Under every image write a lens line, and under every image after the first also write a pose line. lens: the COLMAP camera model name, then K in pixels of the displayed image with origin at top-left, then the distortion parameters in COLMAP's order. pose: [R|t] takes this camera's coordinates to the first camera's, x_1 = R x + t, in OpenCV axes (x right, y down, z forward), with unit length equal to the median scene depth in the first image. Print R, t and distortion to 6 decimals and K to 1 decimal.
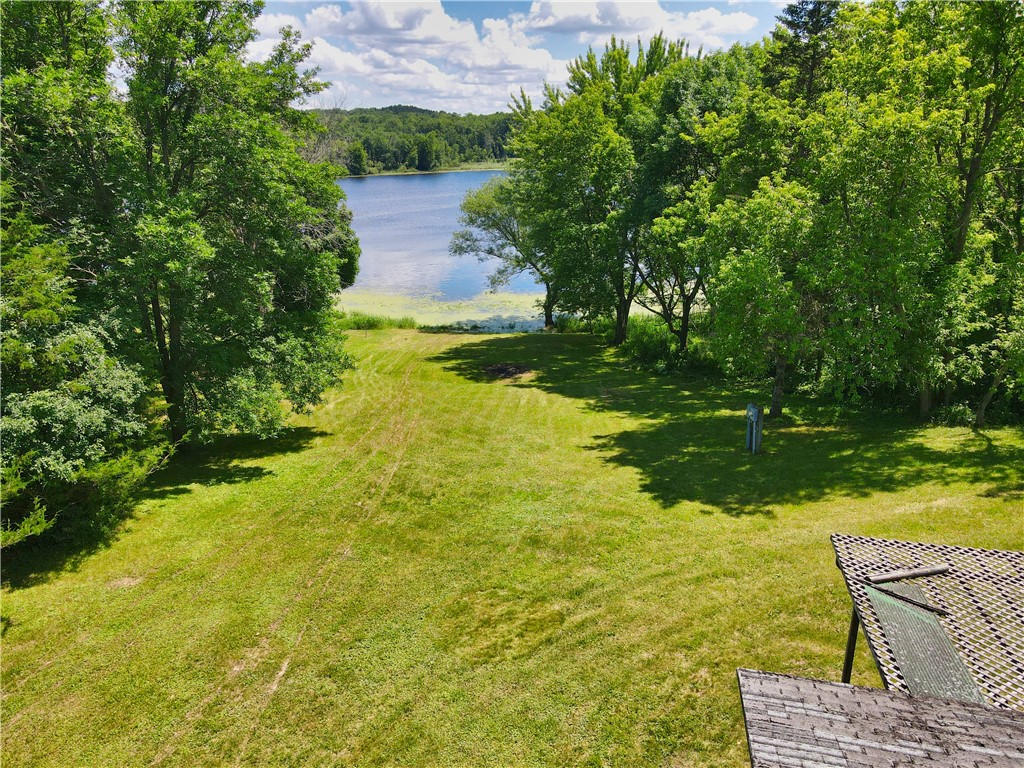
lens RADIAL K [[749.0, 0, 497.5], [0, 749.0, 383.7], [0, 0, 1]] dist [-0.002644, 0.043237]
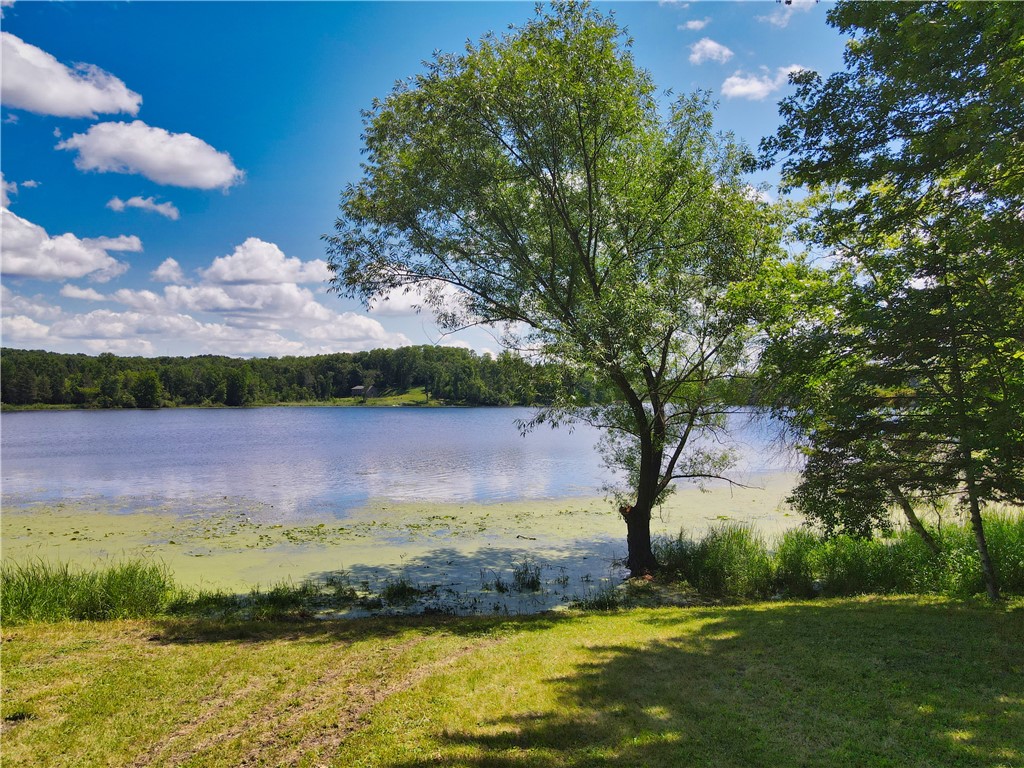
lens RADIAL K [[749.0, 0, 497.5], [0, 749.0, 383.7], [0, 0, 1]] dist [-0.002644, 0.043237]
pose [[0.970497, 0.009823, 0.240914, -0.162180], [0.069805, 0.944933, -0.319731, -0.150863], [-0.230788, 0.327115, 0.916369, 1.895026]]
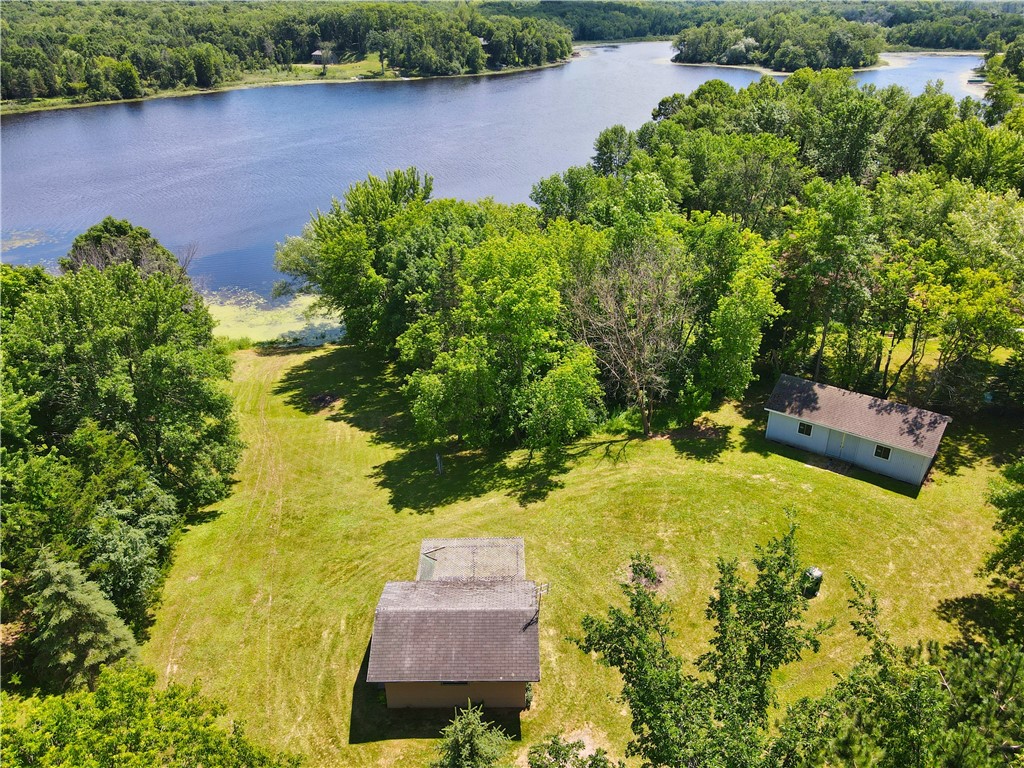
lens RADIAL K [[749.0, 0, 497.5], [0, 749.0, 383.7], [0, 0, 1]] dist [-0.002644, 0.043237]
pose [[0.966620, -0.118481, 0.227174, 0.017022], [0.083048, 0.983673, 0.159658, -0.488009], [-0.242381, -0.135462, 0.960678, -1.120317]]
